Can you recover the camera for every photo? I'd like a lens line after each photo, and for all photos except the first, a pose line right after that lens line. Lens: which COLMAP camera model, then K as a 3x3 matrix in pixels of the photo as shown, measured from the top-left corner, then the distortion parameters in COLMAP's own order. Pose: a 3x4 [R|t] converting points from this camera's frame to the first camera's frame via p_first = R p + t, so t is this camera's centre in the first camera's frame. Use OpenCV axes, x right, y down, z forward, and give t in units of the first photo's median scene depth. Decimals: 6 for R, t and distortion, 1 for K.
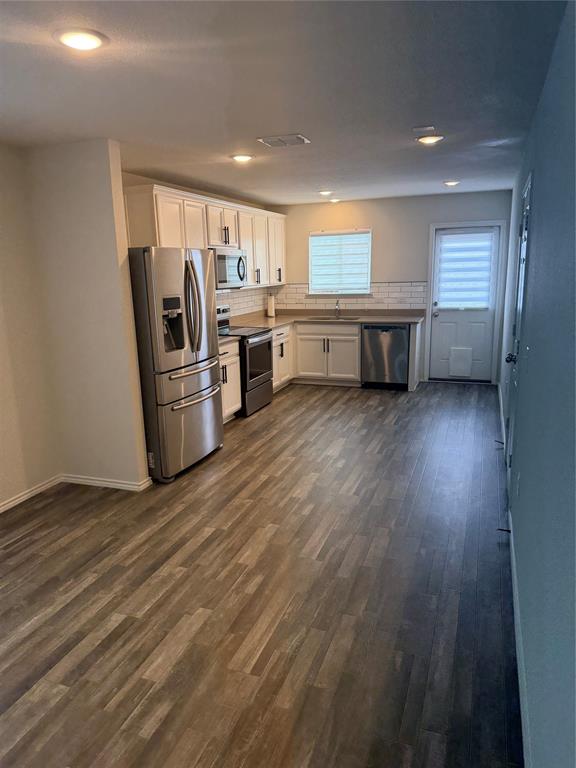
lens RADIAL K [[525.7, 0, 288.0], [0, 525.7, 384.0], [0, 0, 1]] dist [-0.046942, 0.004002]
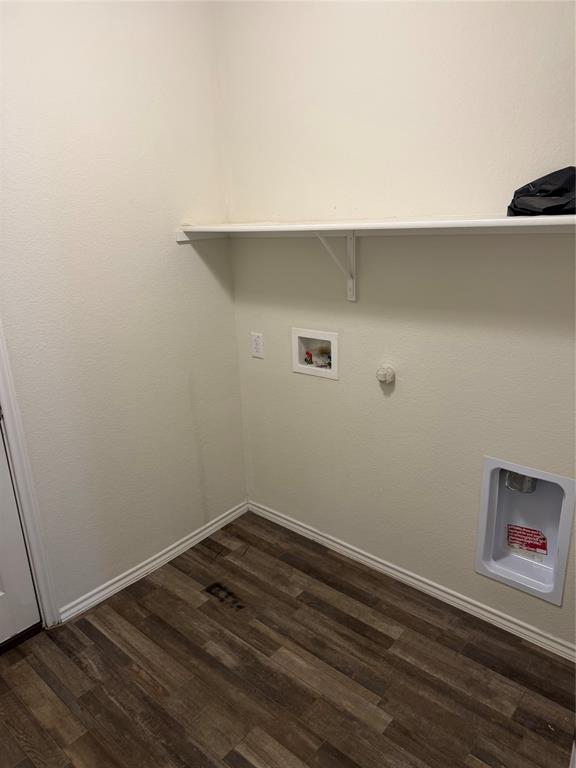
lens RADIAL K [[564.8, 0, 288.0], [0, 564.8, 384.0], [0, 0, 1]] dist [-0.009327, -0.004144]
pose [[-0.371551, 0.328117, -0.868498, 0.437478], [-0.149433, 0.902133, 0.404753, -0.270852], [0.916308, 0.280169, -0.286157, 1.158829]]
